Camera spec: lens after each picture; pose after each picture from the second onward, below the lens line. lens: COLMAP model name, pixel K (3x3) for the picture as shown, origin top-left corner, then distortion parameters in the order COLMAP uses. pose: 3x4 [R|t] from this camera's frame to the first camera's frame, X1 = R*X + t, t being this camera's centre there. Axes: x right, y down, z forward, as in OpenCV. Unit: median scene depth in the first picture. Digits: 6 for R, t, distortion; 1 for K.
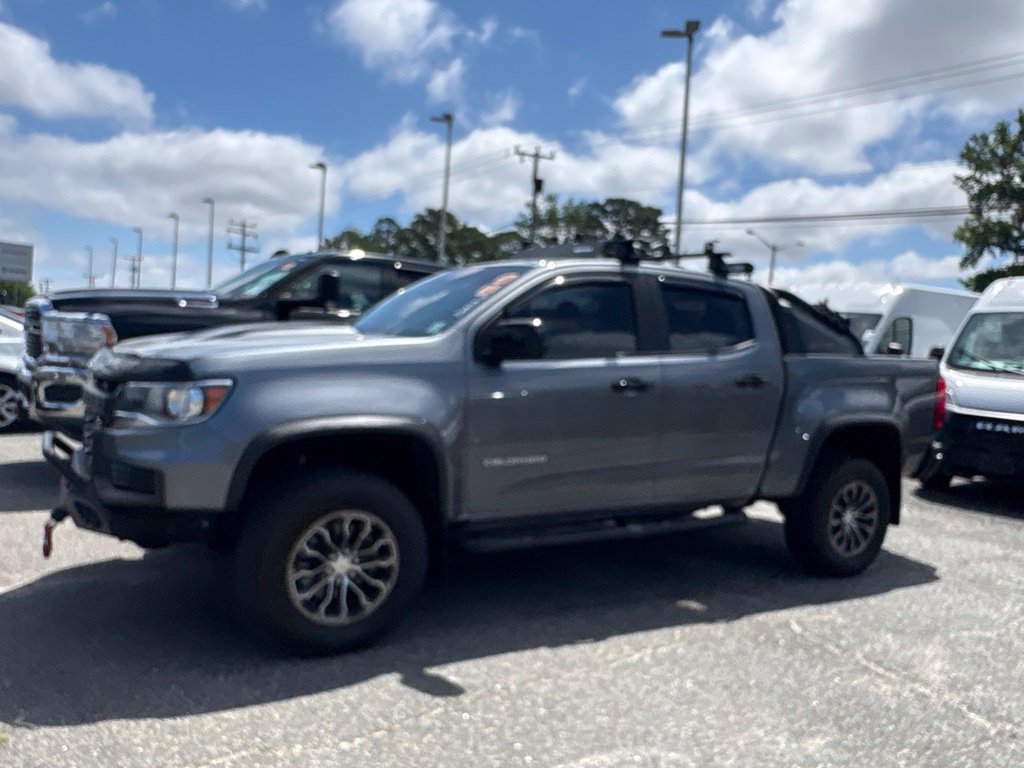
lens RADIAL K [[776.8, 0, 503.8], [0, 776.8, 397.4], [0, 0, 1]] dist [0.026016, -0.022516]
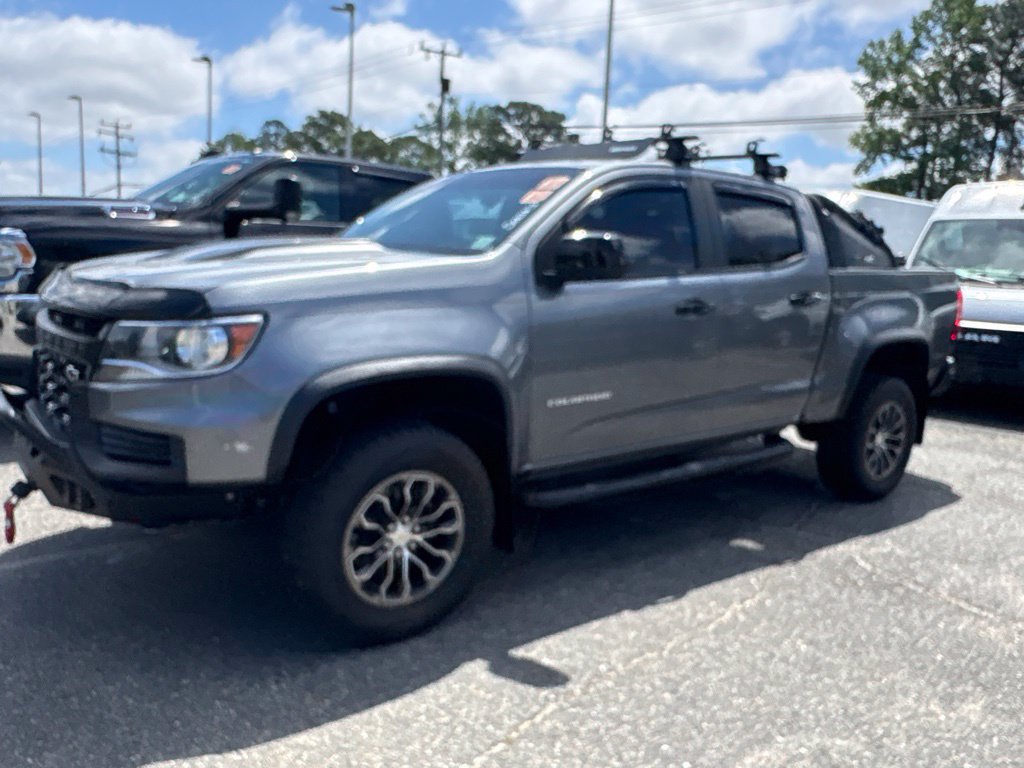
lens RADIAL K [[776.8, 0, 504.5], [0, 776.8, 394.8], [0, 0, 1]] dist [0.026016, -0.022516]
pose [[0.991684, -0.033953, 0.124136, -0.170621], [0.020167, 0.993653, 0.110669, -0.019789], [-0.127106, -0.107246, 0.986074, 0.161919]]
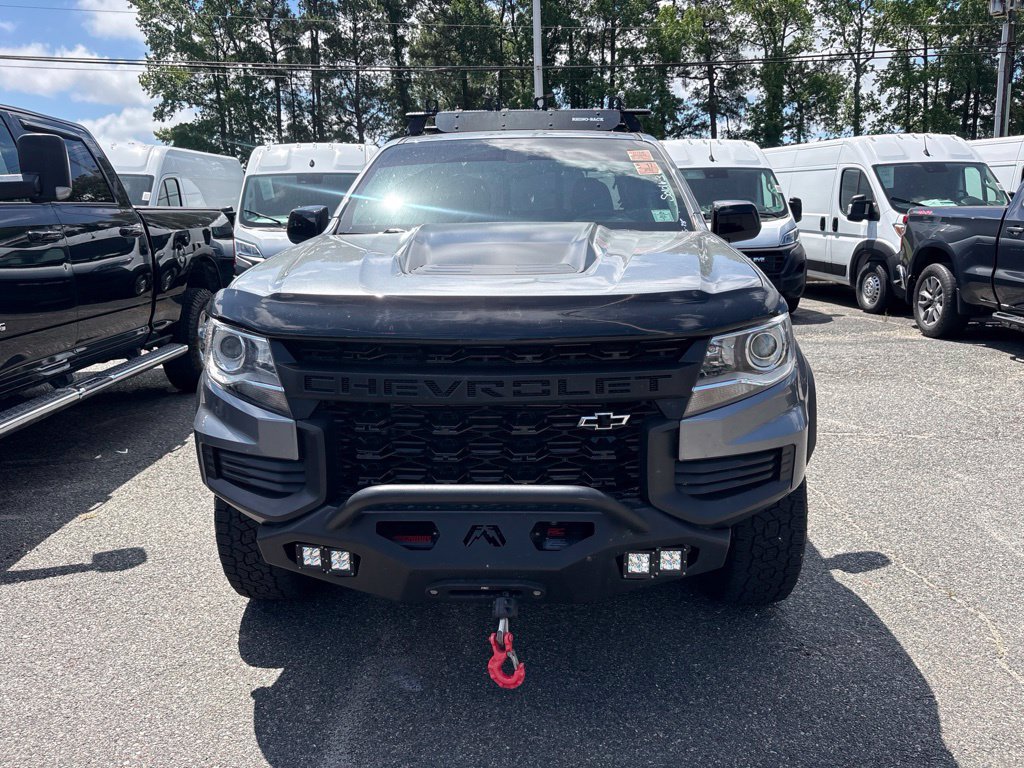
lens RADIAL K [[776.8, 0, 521.7], [0, 776.8, 383.2], [0, 0, 1]] dist [0.026016, -0.022516]
pose [[0.539303, -0.243958, 0.806001, -0.906220], [0.109627, 0.969312, 0.220036, -0.116147], [-0.834946, -0.030307, 0.549497, 0.644825]]
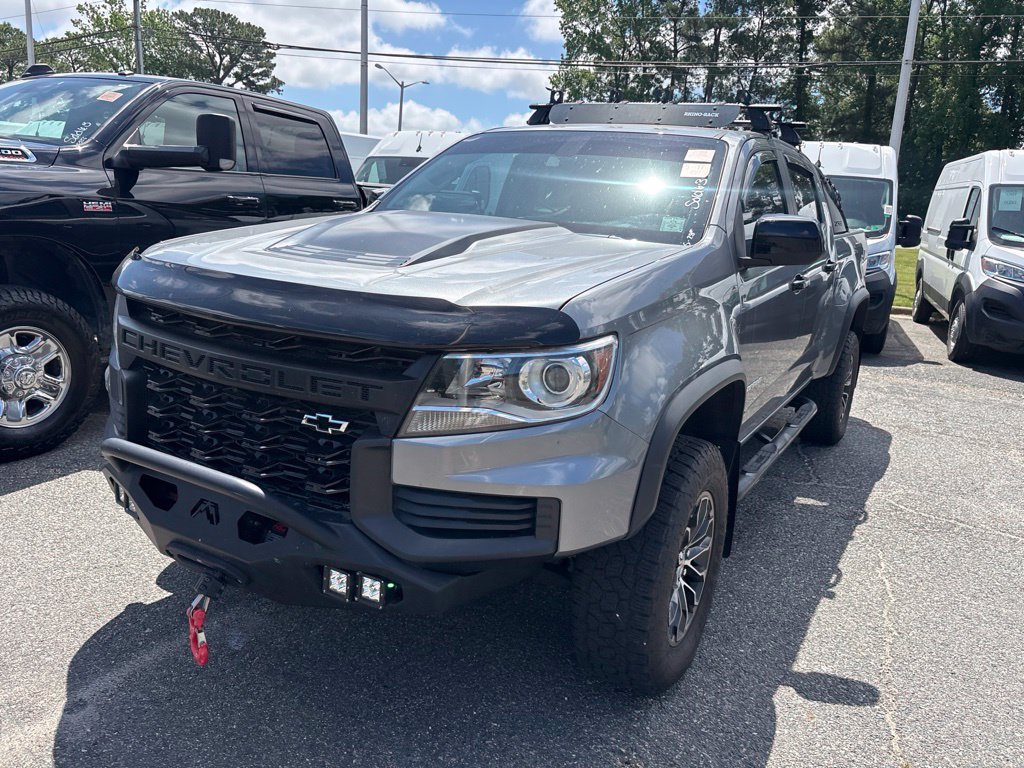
lens RADIAL K [[776.8, 0, 519.6], [0, 776.8, 389.9], [0, 0, 1]] dist [0.026016, -0.022516]
pose [[0.869267, -0.119732, 0.479623, -0.587144], [0.025912, 0.979928, 0.197662, -0.085045], [-0.493663, -0.159393, 0.854922, 0.406662]]
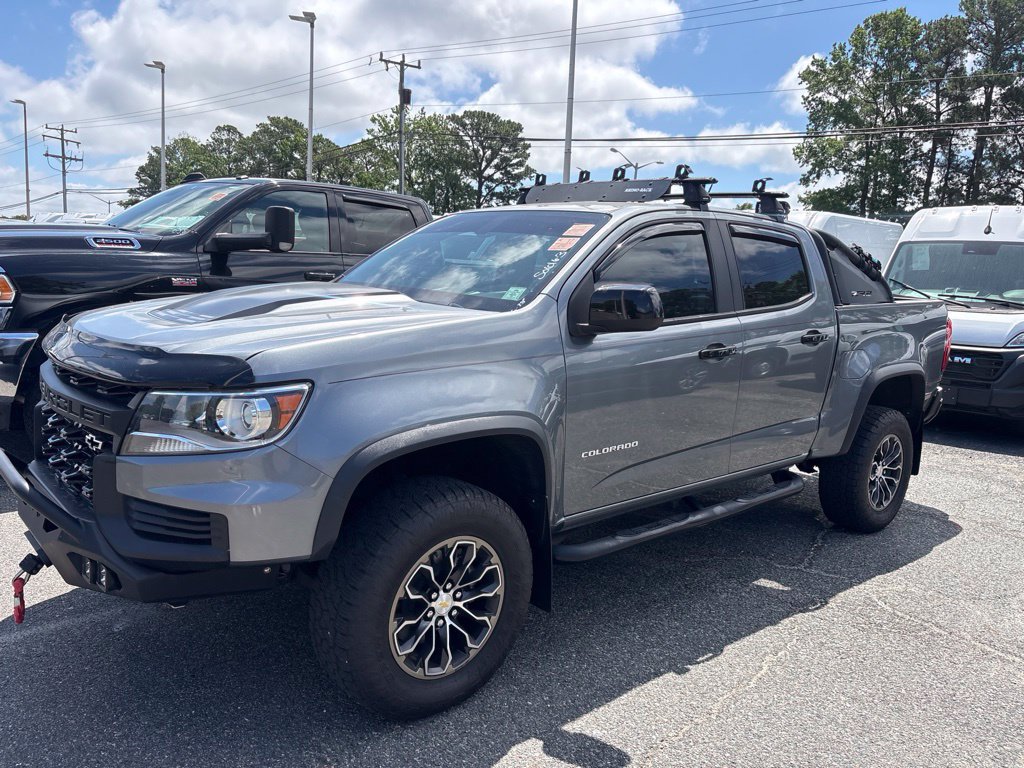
lens RADIAL K [[776.8, 0, 510.9], [0, 776.8, 384.8], [0, 0, 1]] dist [0.026016, -0.022516]
pose [[0.981353, -0.040058, 0.187994, -0.243455], [0.023100, 0.995533, 0.091545, -0.067732], [-0.190821, -0.085496, 0.977895, 0.198236]]
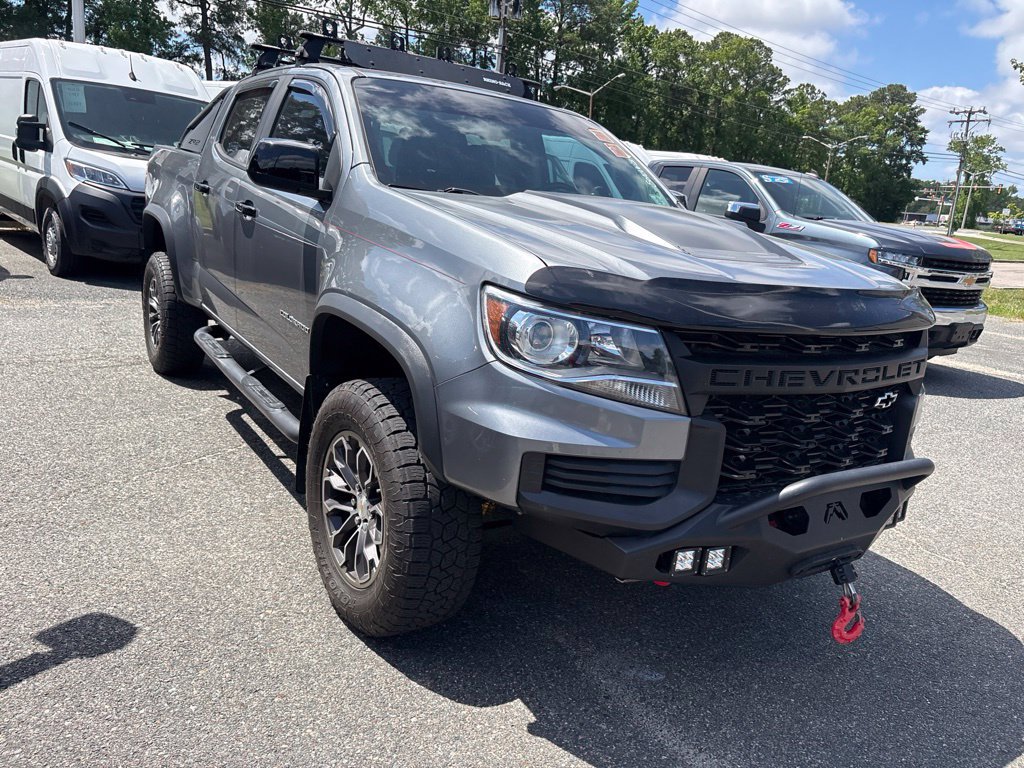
lens RADIAL K [[776.8, 0, 519.1], [0, 776.8, 388.3], [0, 0, 1]] dist [0.026016, -0.022516]
pose [[-0.064881, -0.309381, 0.948722, -1.018789], [-0.040958, 0.950750, 0.307241, -0.155300], [-0.997052, -0.018924, -0.074358, 1.216404]]
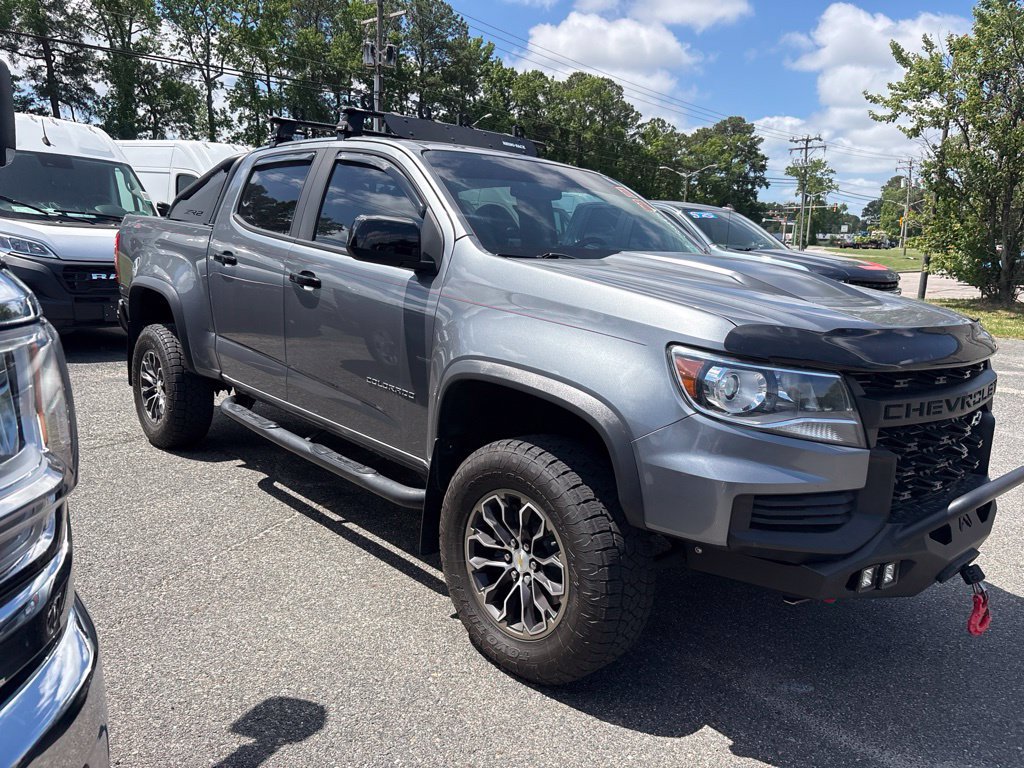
lens RADIAL K [[776.8, 0, 509.2], [0, 776.8, 388.6], [0, 0, 1]] dist [0.026016, -0.022516]
pose [[-0.218456, -0.255424, 0.941826, -1.022825], [-0.001207, 0.965207, 0.261485, -0.178592], [-0.975846, 0.055986, -0.211164, 1.437999]]
